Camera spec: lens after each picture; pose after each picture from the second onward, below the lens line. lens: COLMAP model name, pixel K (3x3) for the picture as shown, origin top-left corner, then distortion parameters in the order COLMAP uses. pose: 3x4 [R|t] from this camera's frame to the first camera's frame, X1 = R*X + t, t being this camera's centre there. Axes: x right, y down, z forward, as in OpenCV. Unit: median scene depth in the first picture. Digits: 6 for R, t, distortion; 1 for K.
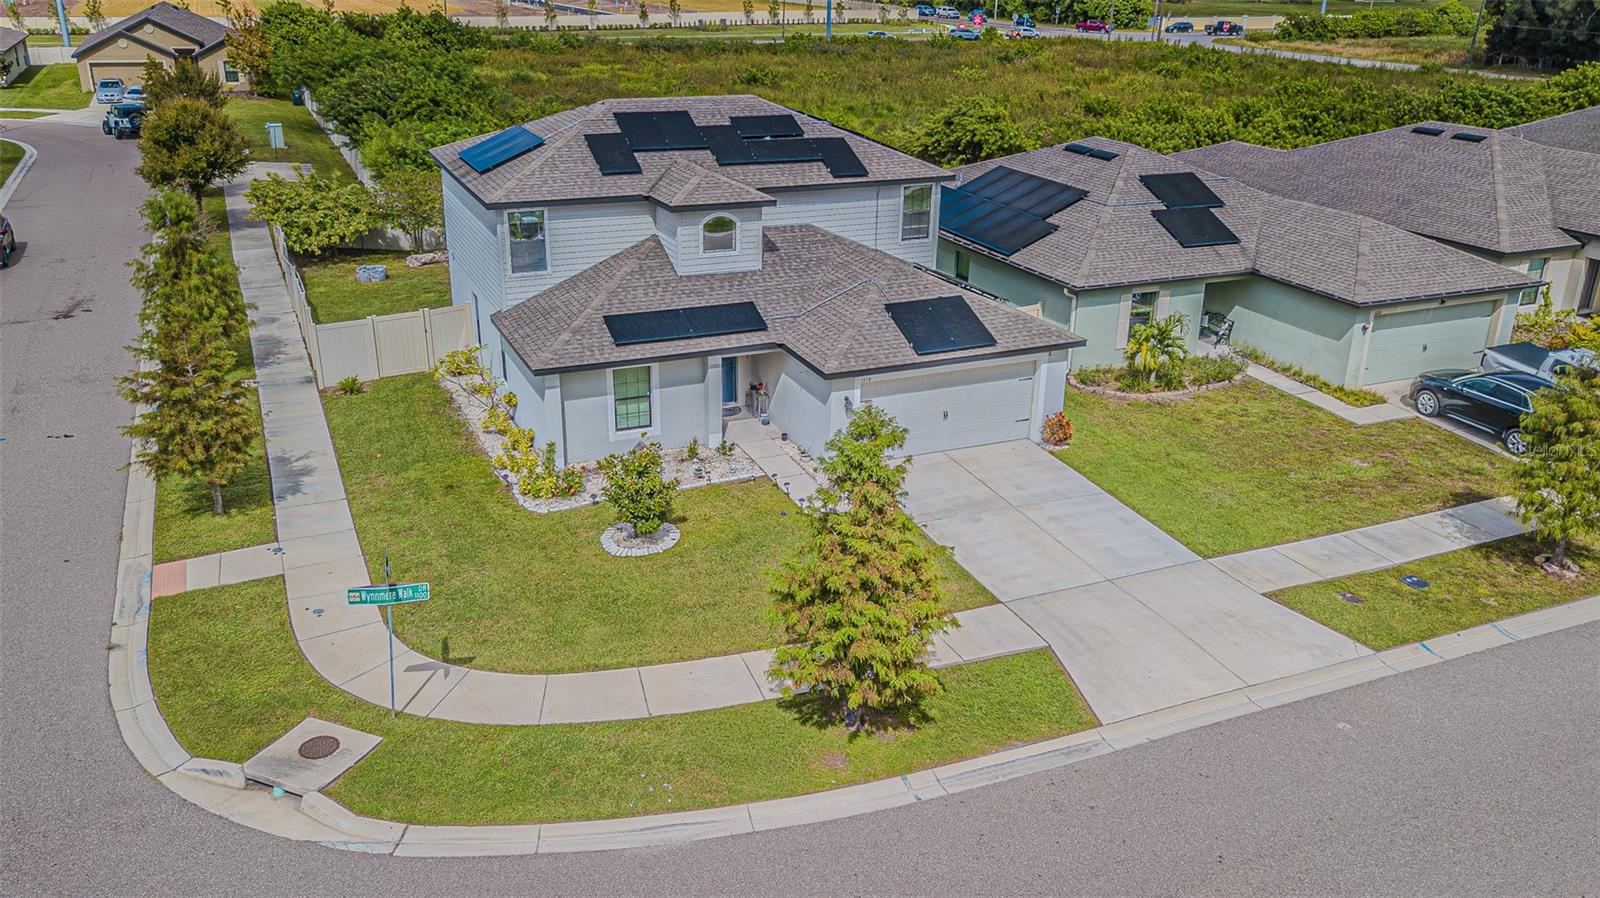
lens RADIAL K [[1286.1, 0, 800.0], [0, 1286.1, 449.0], [0, 0, 1]] dist [0.001362, 0.021947]
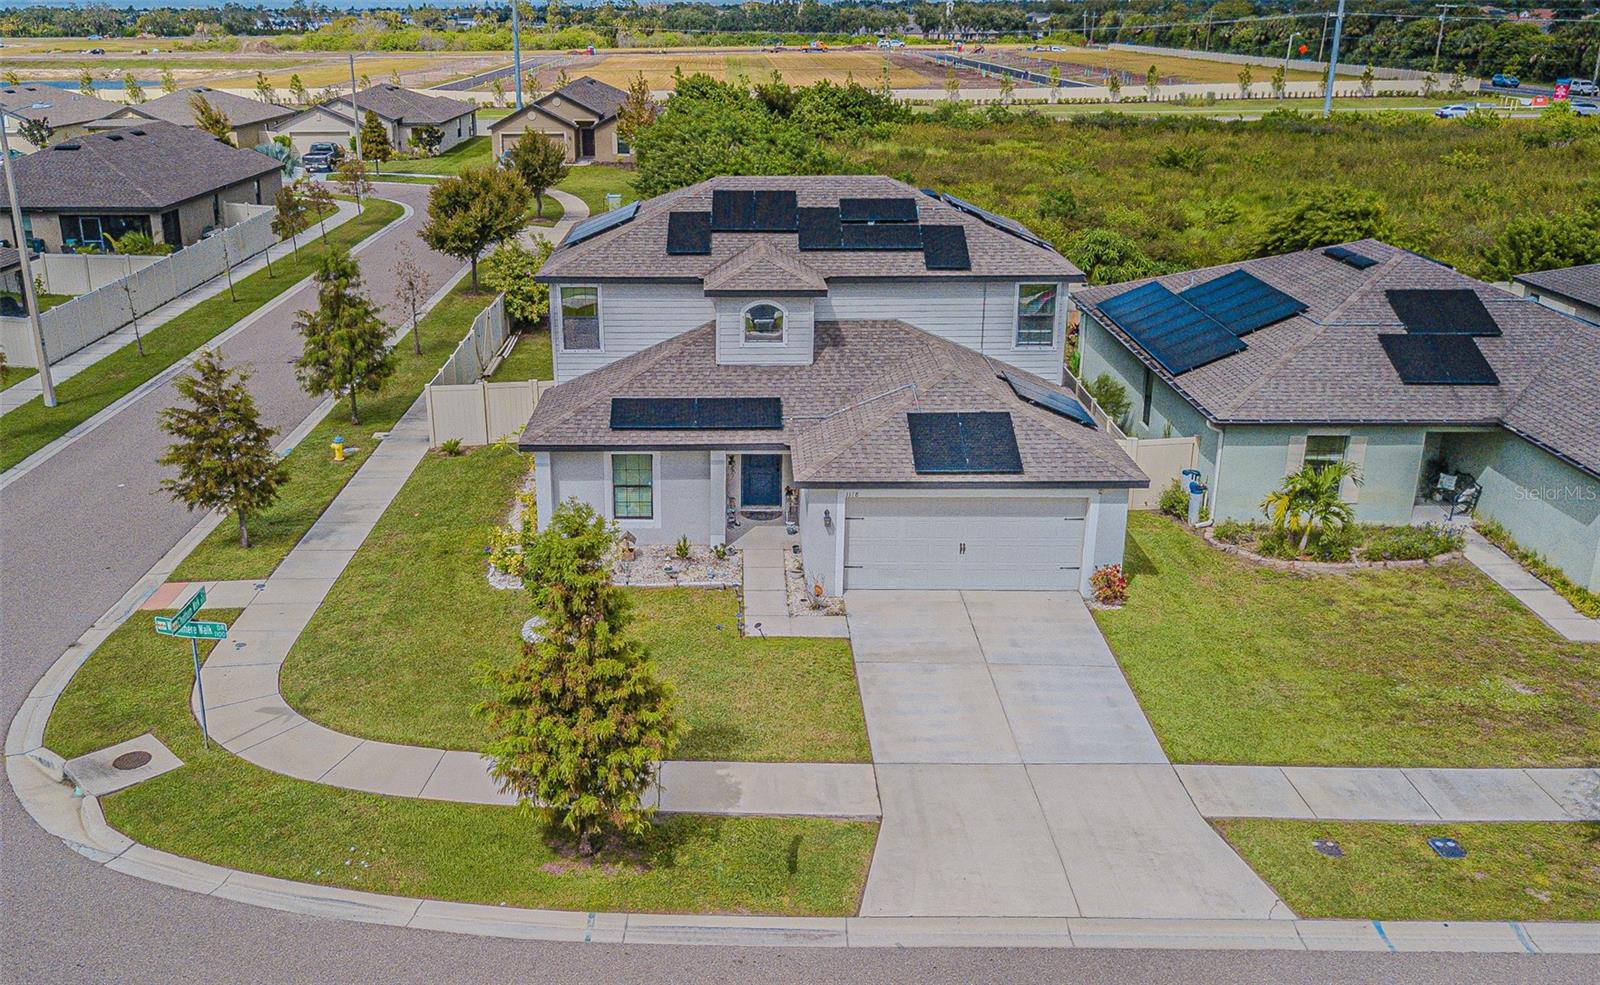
lens RADIAL K [[1442.9, 0, 701.4], [0, 1442.9, 498.5], [0, 0, 1]] dist [0.007931, 0.016282]
pose [[0.905109, 0.117243, -0.408696, 0.314690], [-0.136753, 0.990428, -0.018732, -0.015918], [0.402588, 0.072845, 0.912478, 0.046725]]
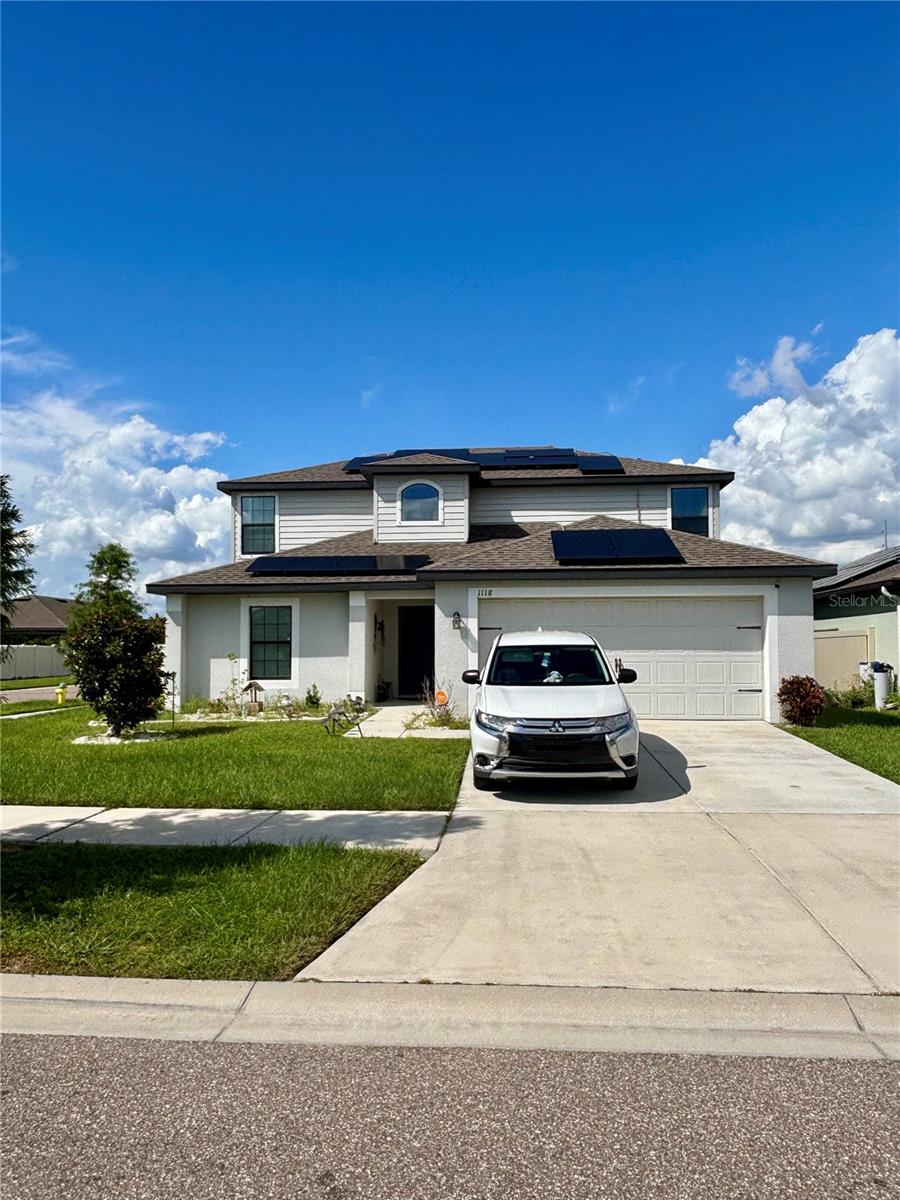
lens RADIAL K [[860.0, 0, 450.0], [0, 860.0, 600.0], [0, 0, 1]] dist [0.000565, -0.000167]
pose [[0.876652, -0.050496, -0.478469, 0.240166], [-0.157888, 0.909210, -0.385238, 0.129831], [0.454482, 0.413264, 0.789088, 0.513487]]
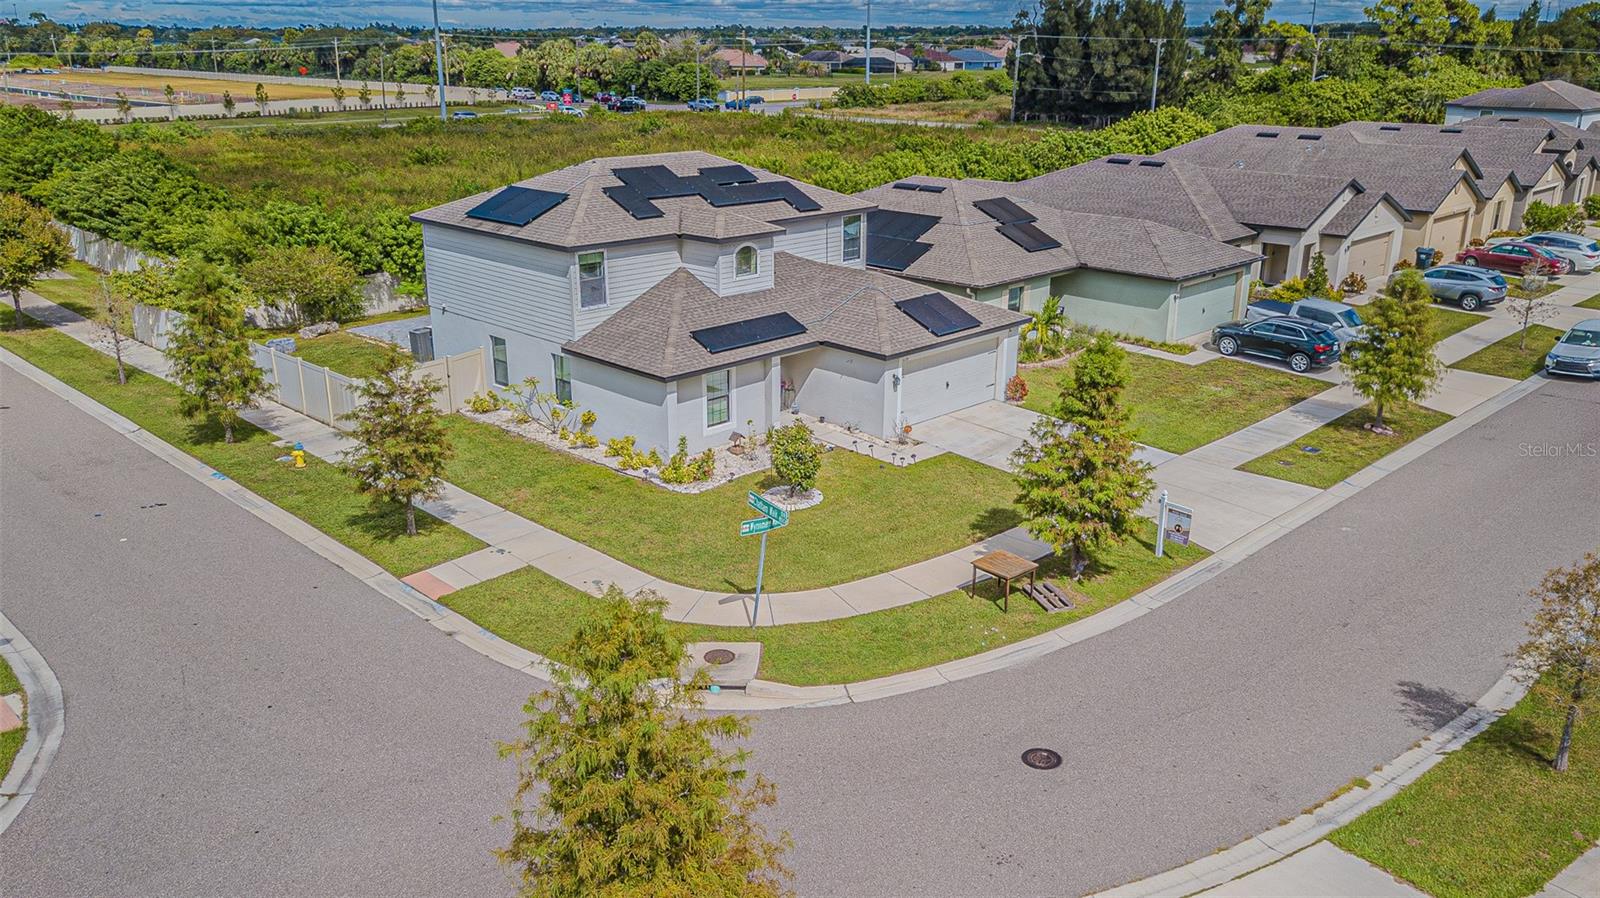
lens RADIAL K [[1273.4, 0, 800.0], [0, 1273.4, 449.0], [0, 0, 1]] dist [0.010852, 0.006769]
pose [[0.932830, -0.126225, 0.337483, -0.417086], [0.144713, 0.989016, -0.030089, 0.048546], [-0.329978, 0.076907, 0.940851, -0.121848]]
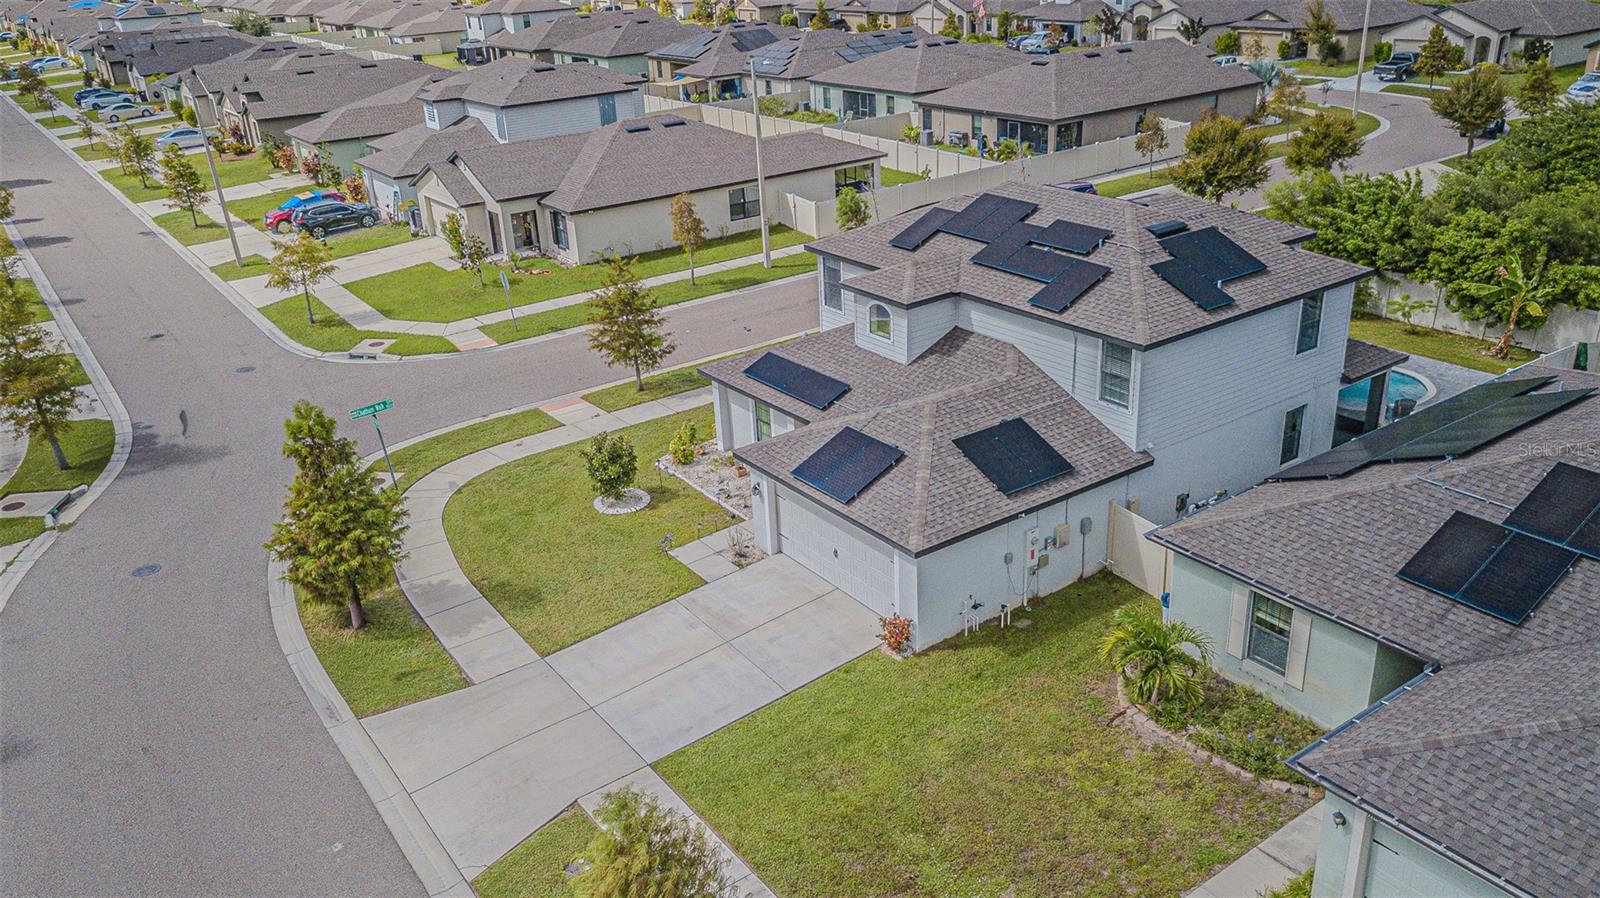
lens RADIAL K [[1273.4, 0, 800.0], [0, 1273.4, 449.0], [0, 0, 1]] dist [0.010852, 0.006769]
pose [[0.193570, 0.362134, -0.911806, 0.868055], [-0.310554, 0.904210, 0.293189, -0.337503], [0.930638, 0.226412, 0.287490, 0.622968]]
